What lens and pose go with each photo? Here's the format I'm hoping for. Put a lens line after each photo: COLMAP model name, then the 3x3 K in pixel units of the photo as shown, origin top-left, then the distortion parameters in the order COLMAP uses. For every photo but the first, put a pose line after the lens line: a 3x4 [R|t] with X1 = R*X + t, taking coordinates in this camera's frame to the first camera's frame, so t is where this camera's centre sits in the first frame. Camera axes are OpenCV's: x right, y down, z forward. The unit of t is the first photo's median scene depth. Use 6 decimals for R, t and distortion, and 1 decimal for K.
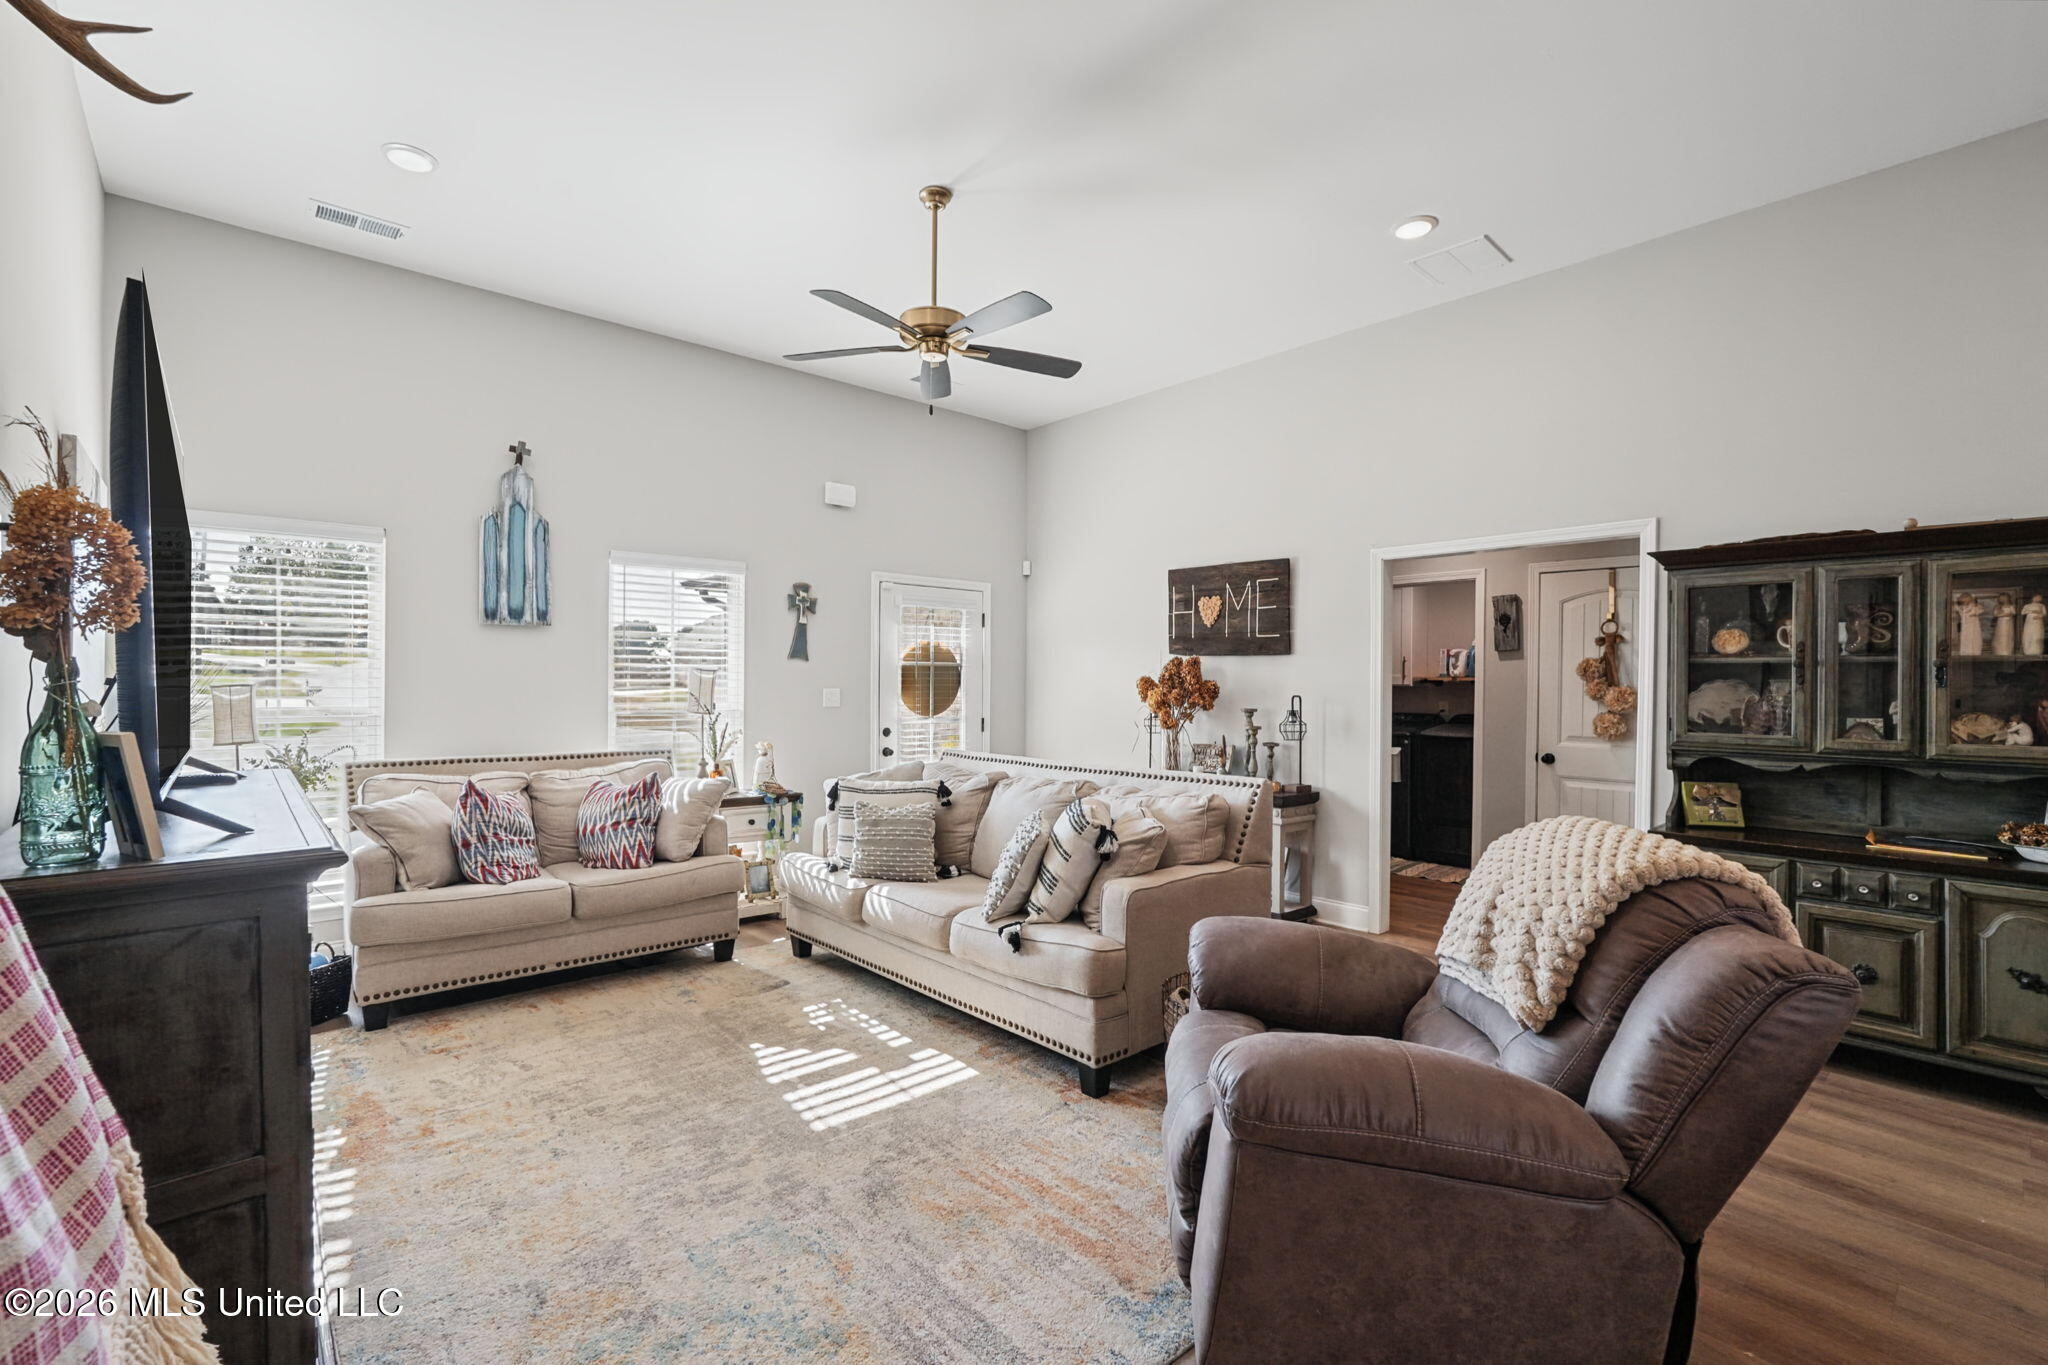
lens RADIAL K [[901.4, 0, 1034.2], [0, 901.4, 687.7], [0, 0, 1]] dist [-0.016243, 0.007975]
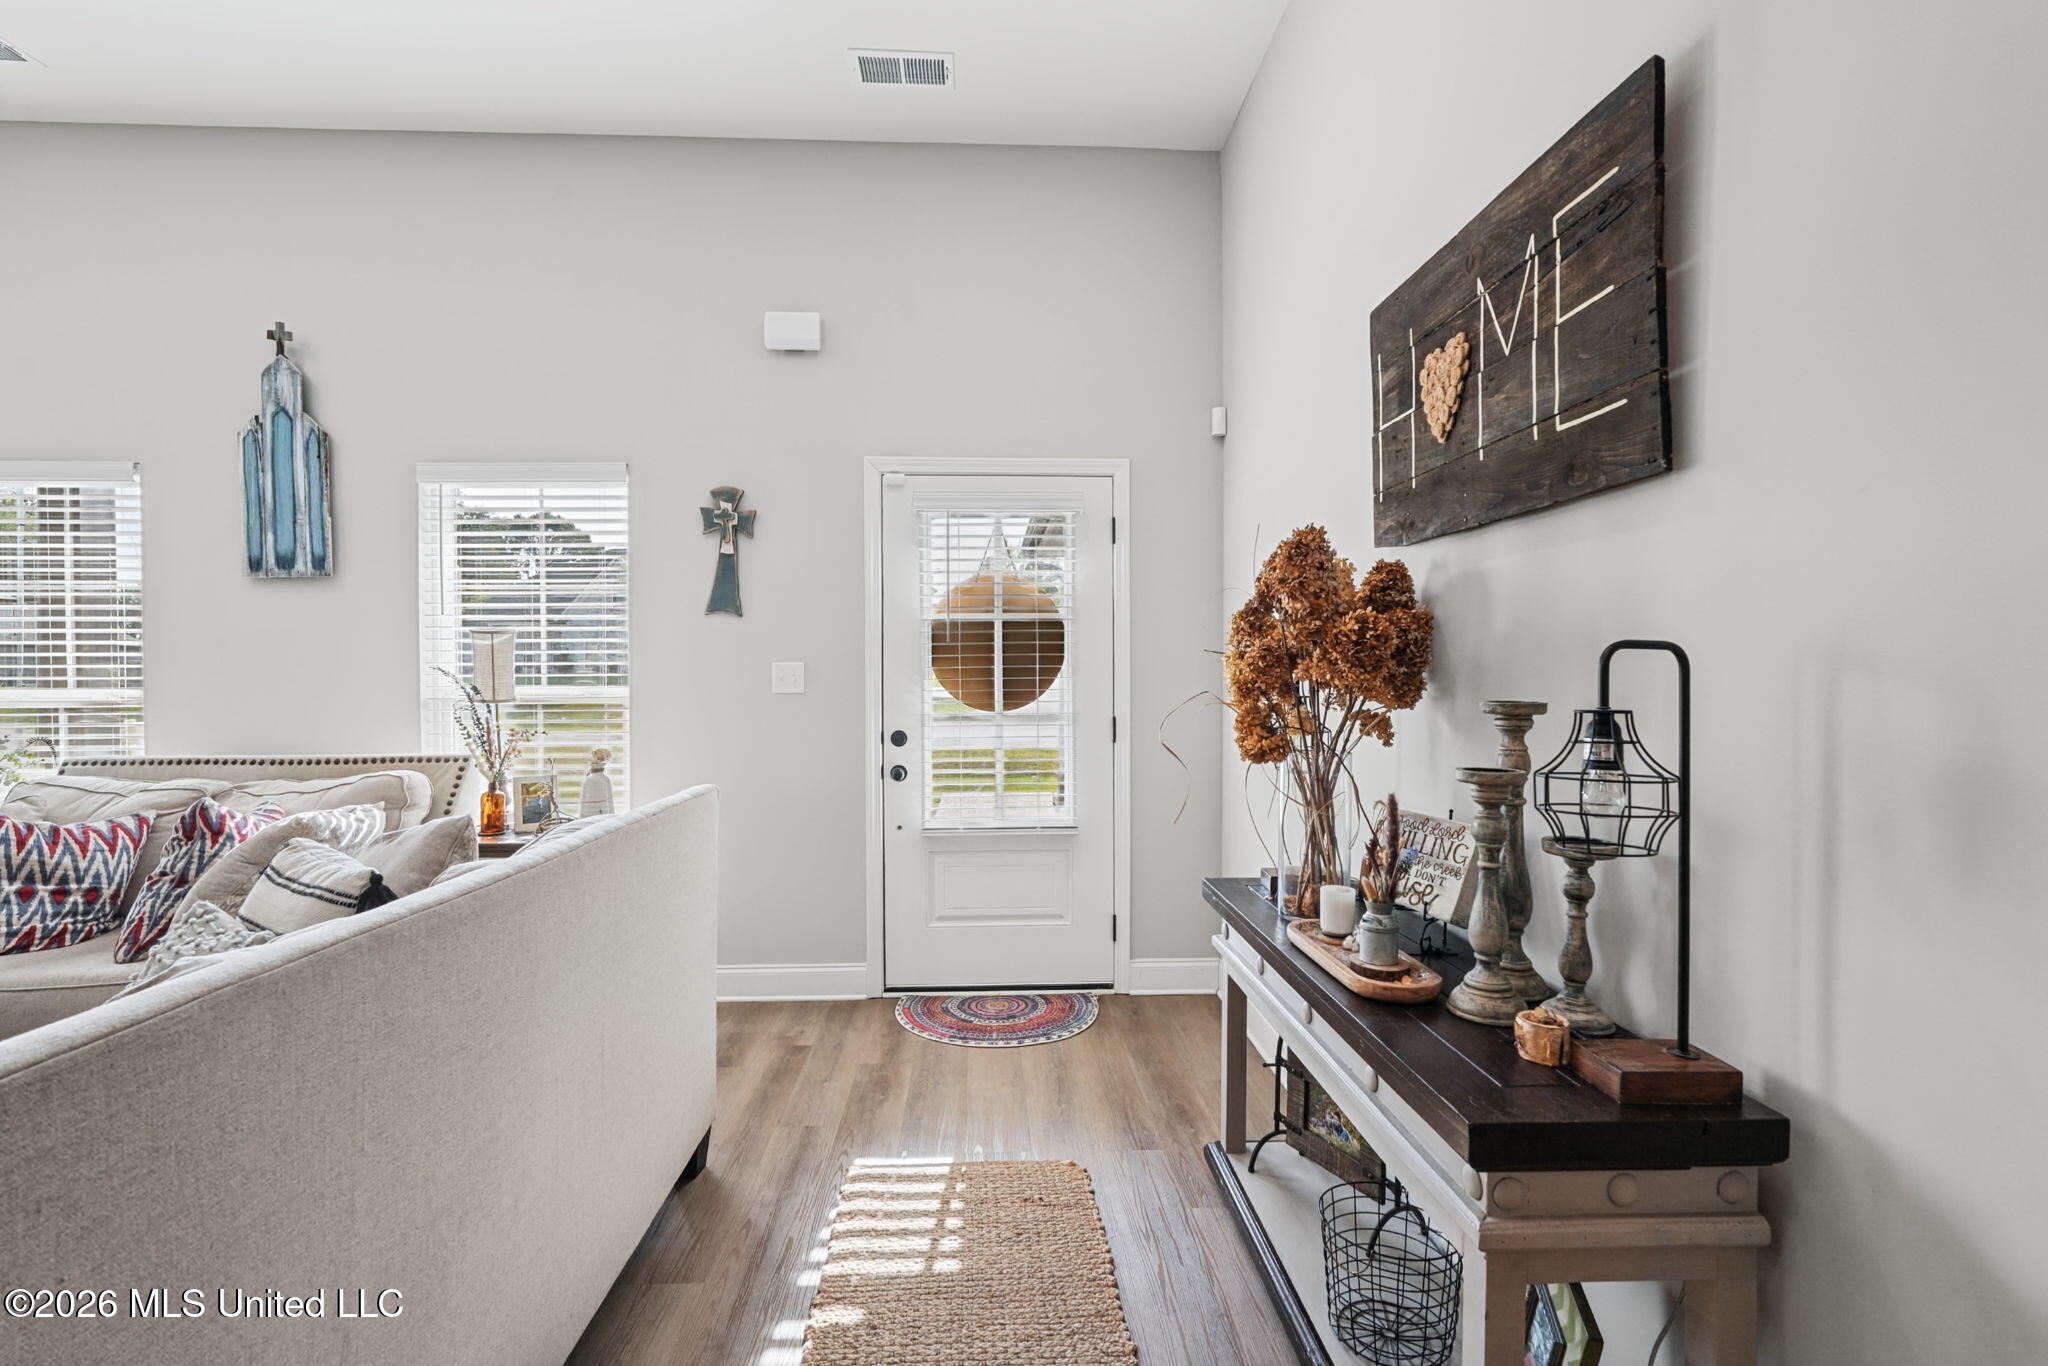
lens RADIAL K [[901.4, 0, 1019.8], [0, 901.4, 685.1], [0, 0, 1]] dist [-0.016243, 0.007975]
pose [[0.773655, -0.003969, -0.633595, 0.345393], [0.007681, 0.999966, 0.003115, 0.019713], [0.633560, -0.007276, 0.773659, 0.820943]]
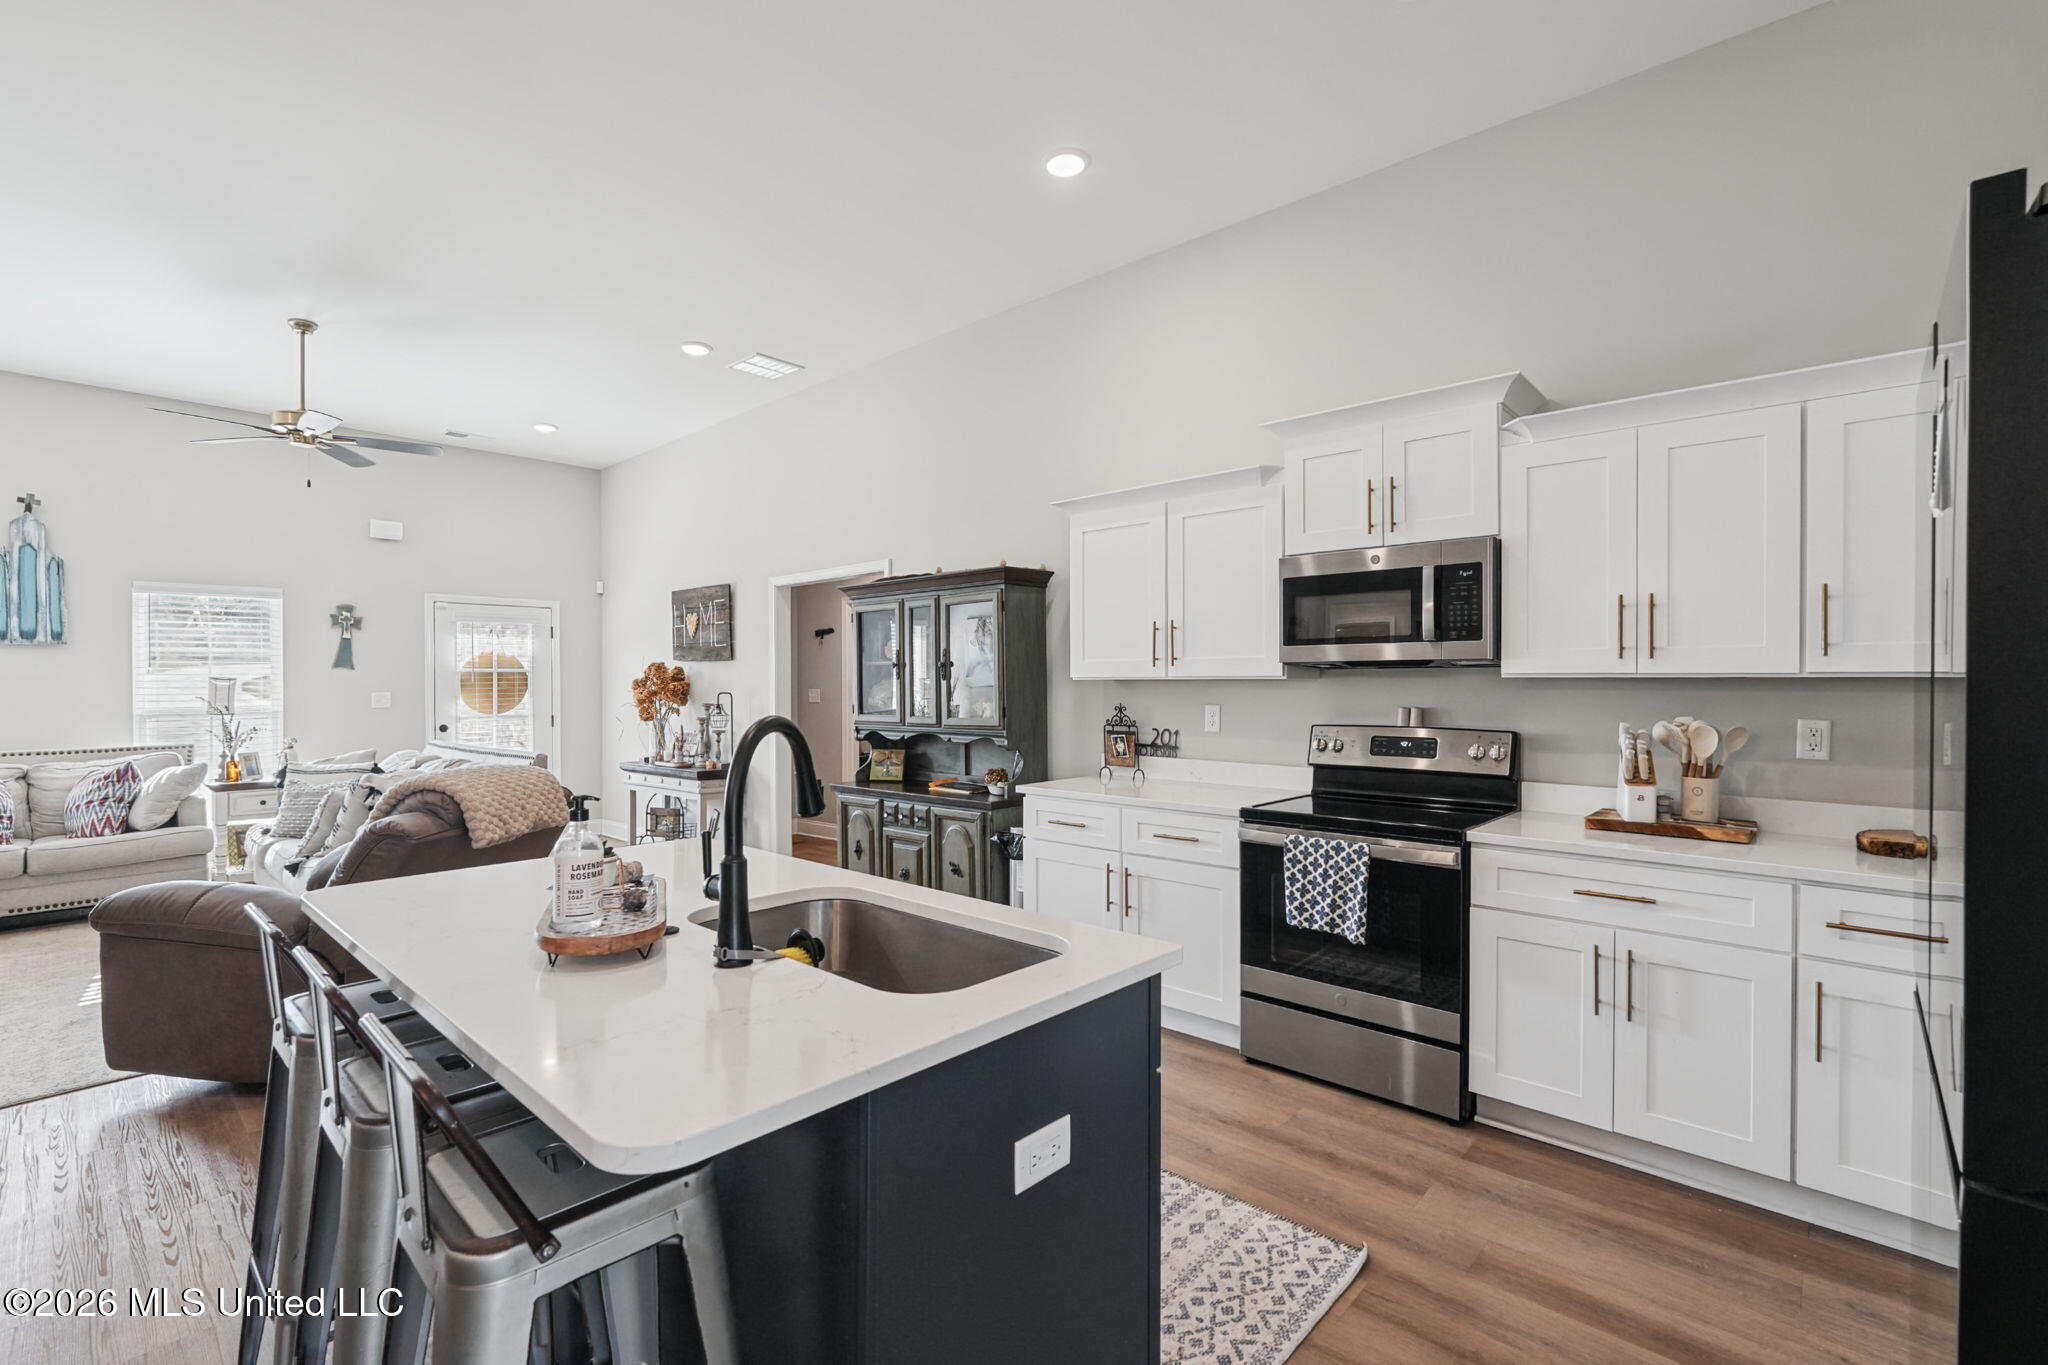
lens RADIAL K [[901.4, 0, 1022.5], [0, 901.4, 683.0], [0, 0, 1]] dist [-0.016243, 0.007975]
pose [[0.995081, -0.014507, 0.098001, 0.650250], [0.015032, 0.999876, -0.004611, 0.008758], [-0.097922, 0.006062, 0.995176, -0.342040]]
